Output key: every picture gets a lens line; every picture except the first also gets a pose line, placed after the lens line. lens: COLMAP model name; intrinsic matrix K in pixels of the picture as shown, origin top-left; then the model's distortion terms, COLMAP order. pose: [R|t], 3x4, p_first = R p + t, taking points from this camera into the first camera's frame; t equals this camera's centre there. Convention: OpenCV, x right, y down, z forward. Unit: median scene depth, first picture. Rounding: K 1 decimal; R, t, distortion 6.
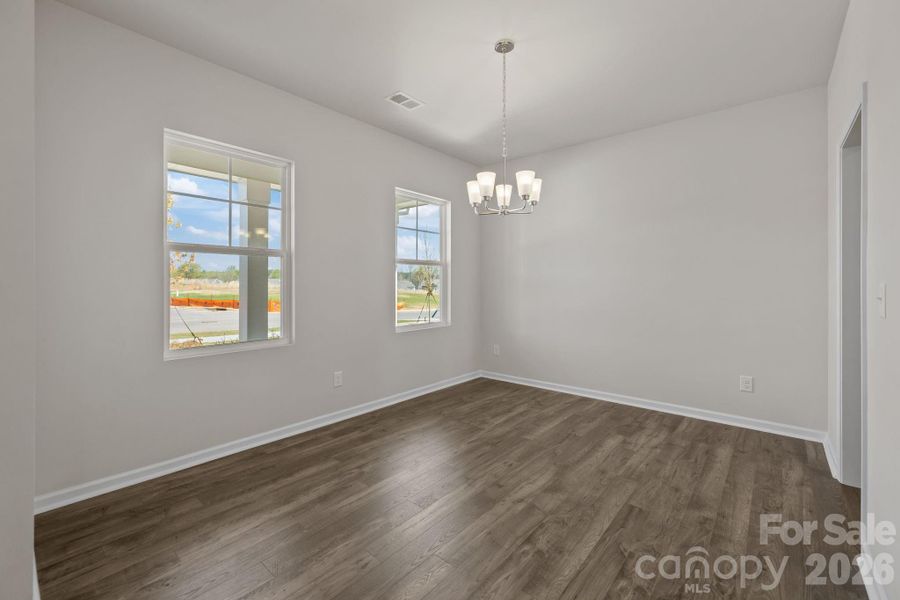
lens RADIAL K [[380.3, 0, 436.7], [0, 380.3, 297.4], [0, 0, 1]] dist [0.000351, 0.000001]
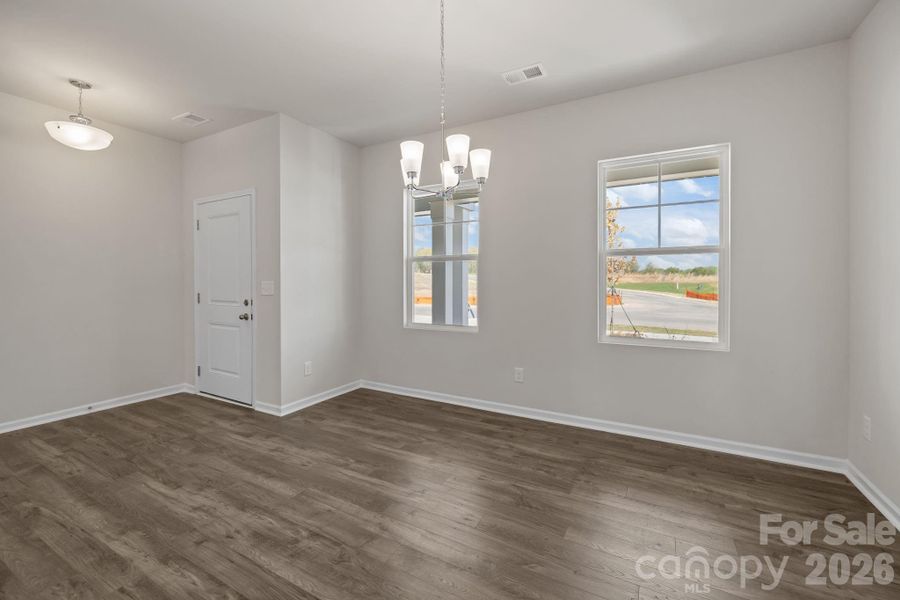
lens RADIAL K [[372.8, 0, 450.2], [0, 372.8, 288.8], [0, 0, 1]] dist [0.002606, 0.000104]
pose [[0.213585, 0.012658, -0.976842, 0.897859], [-0.026745, 0.999617, 0.007105, -0.026931], [0.976558, 0.024608, 0.213842, 0.782207]]
